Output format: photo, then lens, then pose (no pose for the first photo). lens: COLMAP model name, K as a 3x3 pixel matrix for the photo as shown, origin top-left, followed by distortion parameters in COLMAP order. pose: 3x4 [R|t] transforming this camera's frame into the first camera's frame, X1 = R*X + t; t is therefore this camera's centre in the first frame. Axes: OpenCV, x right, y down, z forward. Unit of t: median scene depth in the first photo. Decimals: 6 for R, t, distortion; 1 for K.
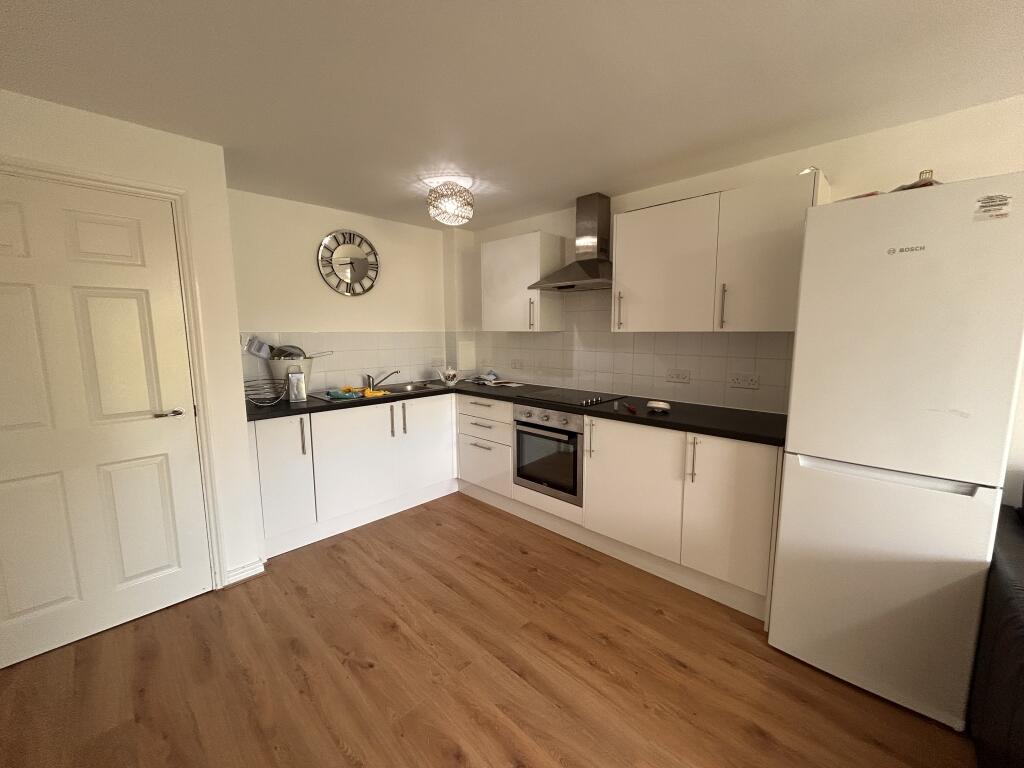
lens RADIAL K [[408.8, 0, 512.0], [0, 408.8, 384.0], [0, 0, 1]] dist [-0.000643, 0.000153]
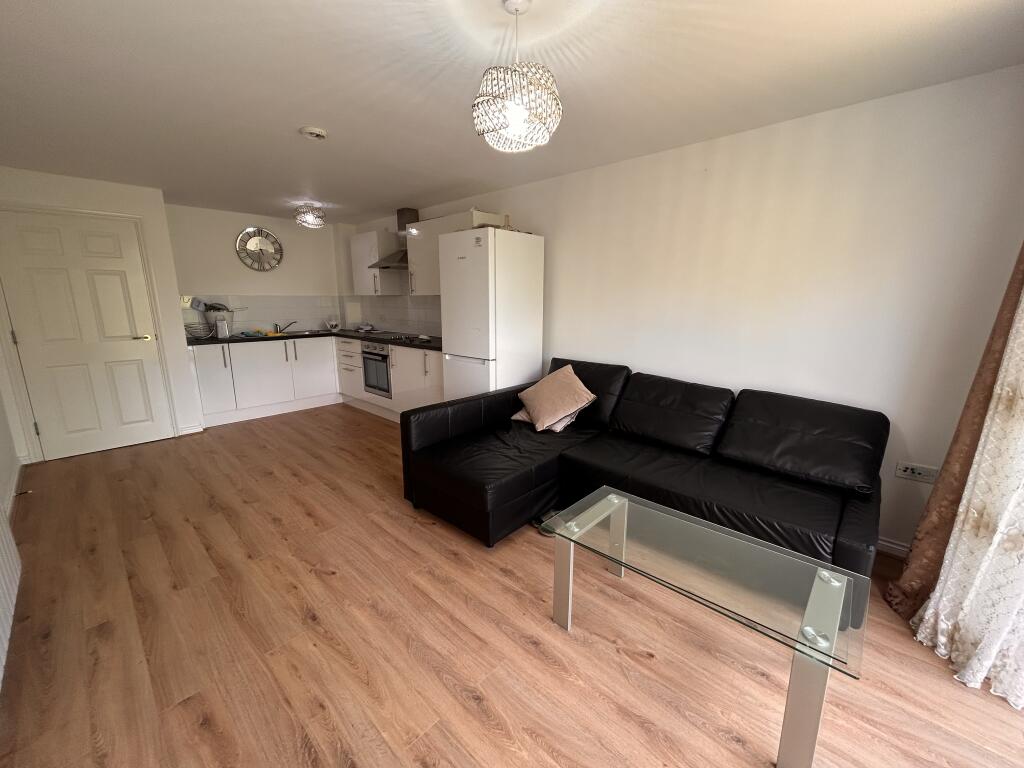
lens RADIAL K [[408.8, 0, 512.0], [0, 408.8, 384.0], [0, 0, 1]] dist [-0.000643, 0.000153]
pose [[0.999886, 0.001512, 0.015009, 0.597305], [-0.002634, 0.997179, 0.075014, 0.100021], [-0.014854, -0.075045, 0.997070, -0.652045]]
